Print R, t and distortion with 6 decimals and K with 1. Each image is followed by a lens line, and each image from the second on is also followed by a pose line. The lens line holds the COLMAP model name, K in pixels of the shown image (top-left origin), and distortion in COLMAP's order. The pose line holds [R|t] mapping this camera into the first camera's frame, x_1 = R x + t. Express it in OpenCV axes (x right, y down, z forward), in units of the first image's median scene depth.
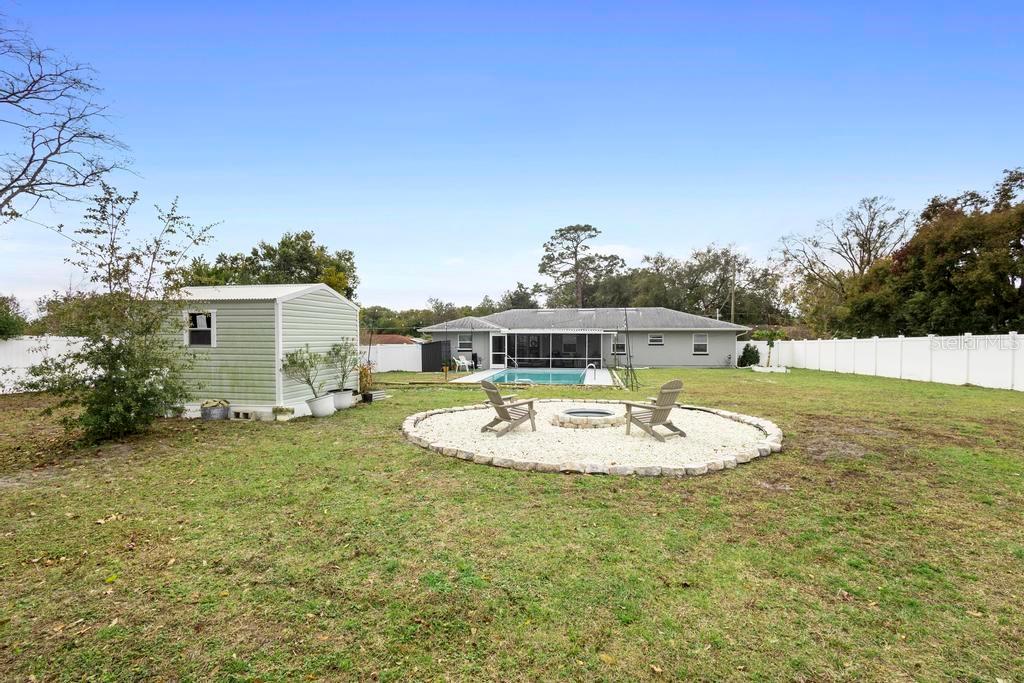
lens RADIAL K [[469.8, 0, 511.4], [0, 469.8, 359.8], [0, 0, 1]] dist [0.001245, 0.000141]
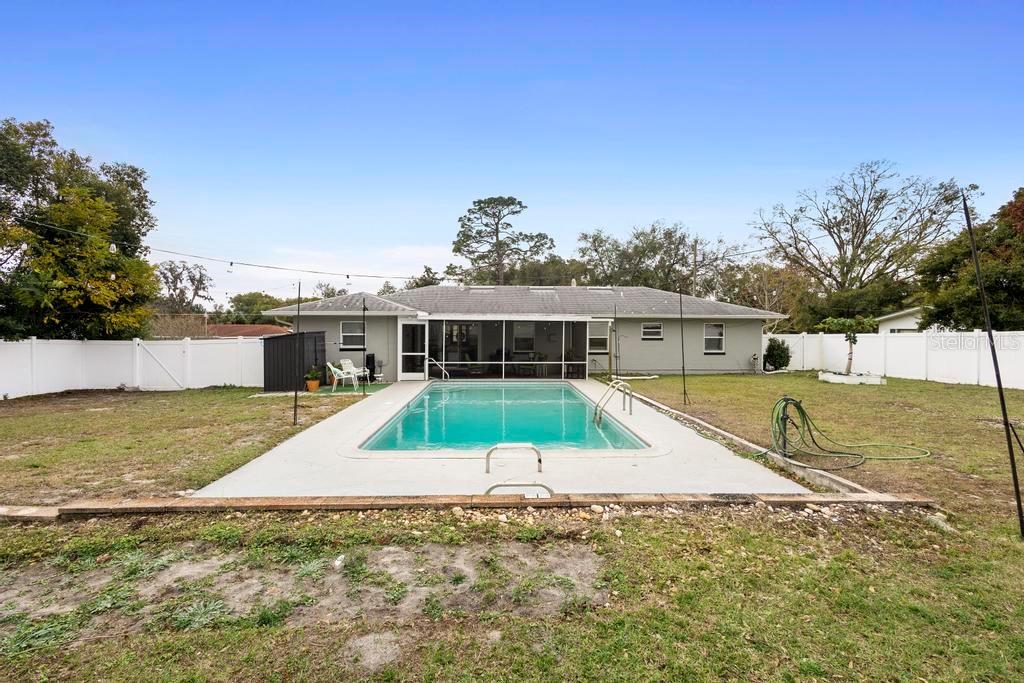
lens RADIAL K [[468.0, 0, 512.0], [0, 468.0, 341.5], [0, 0, 1]] dist [0.003718, 0.000817]
pose [[0.978534, 0.000560, 0.206083, -0.024769], [0.004235, 0.999730, -0.022828, -0.014261], [-0.206040, 0.023210, 0.978268, 0.374997]]
